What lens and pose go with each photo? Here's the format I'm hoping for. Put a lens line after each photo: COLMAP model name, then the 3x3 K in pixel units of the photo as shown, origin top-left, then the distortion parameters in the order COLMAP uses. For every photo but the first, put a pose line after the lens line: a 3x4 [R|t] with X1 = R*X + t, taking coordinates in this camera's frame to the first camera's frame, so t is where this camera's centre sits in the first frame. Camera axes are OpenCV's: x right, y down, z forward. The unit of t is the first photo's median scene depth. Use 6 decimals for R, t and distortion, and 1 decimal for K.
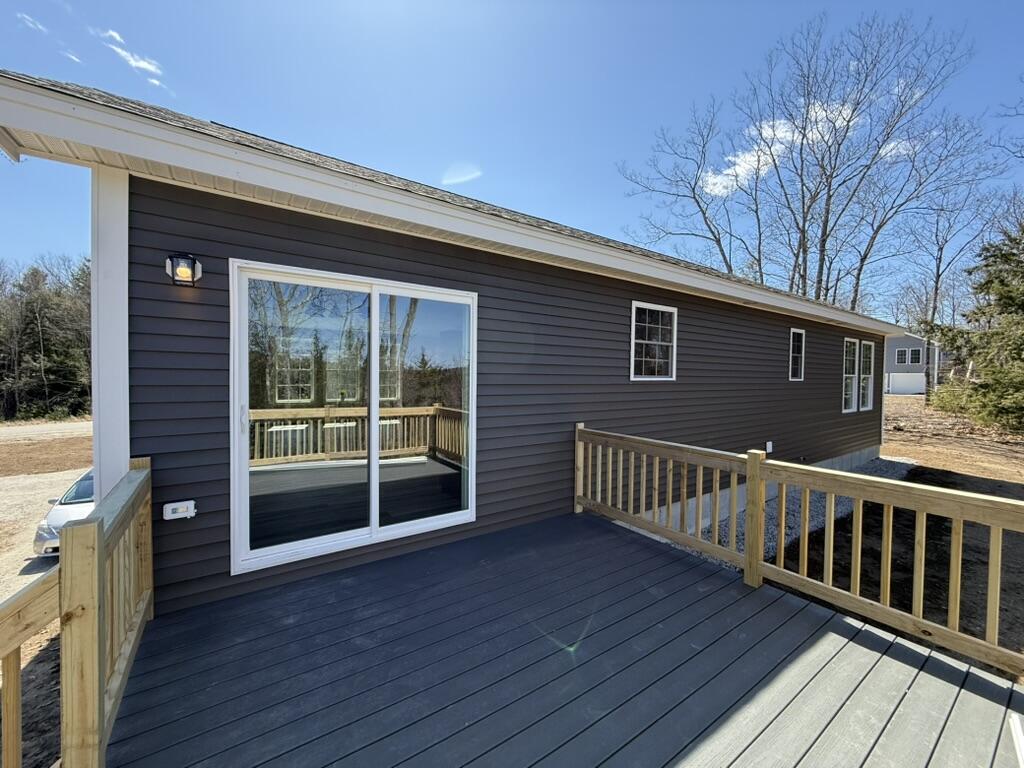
lens RADIAL K [[405.0, 0, 496.7], [0, 405.0, 380.4], [0, 0, 1]] dist [0.001441, -0.000499]
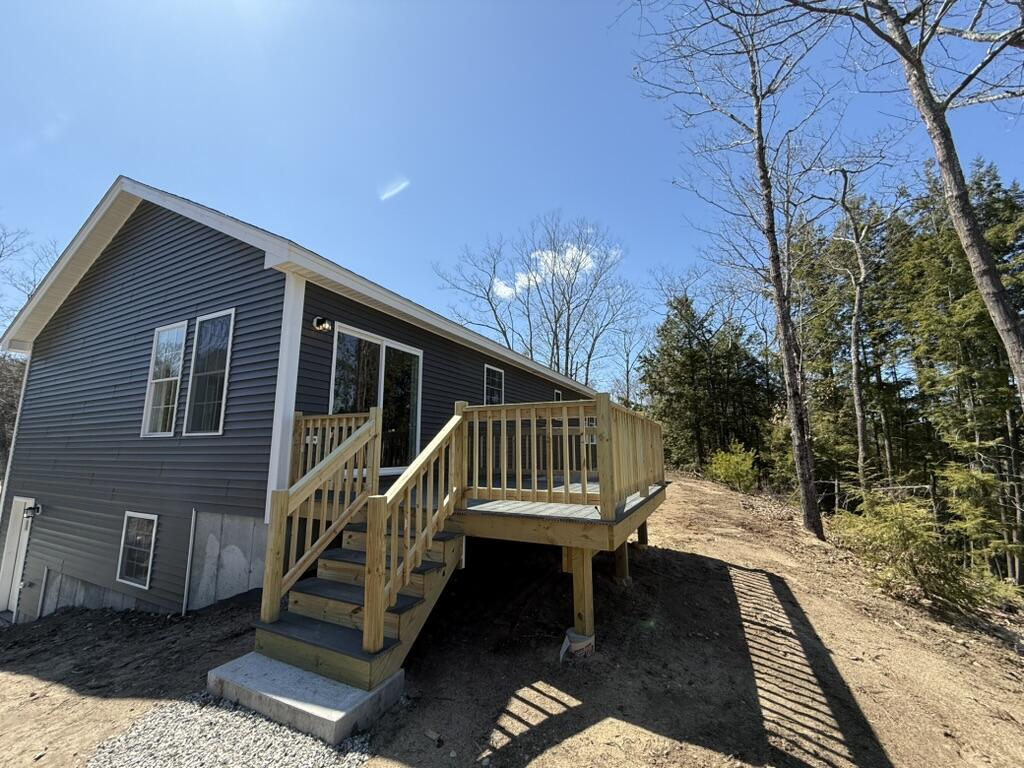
lens RADIAL K [[405.0, 0, 508.7], [0, 405.0, 383.7], [0, 0, 1]] dist [0.001441, -0.000499]
pose [[0.866782, 0.061295, 0.494907, -0.095000], [0.023946, 0.986157, -0.164076, 0.039516], [-0.498113, 0.154069, 0.853315, -0.122396]]
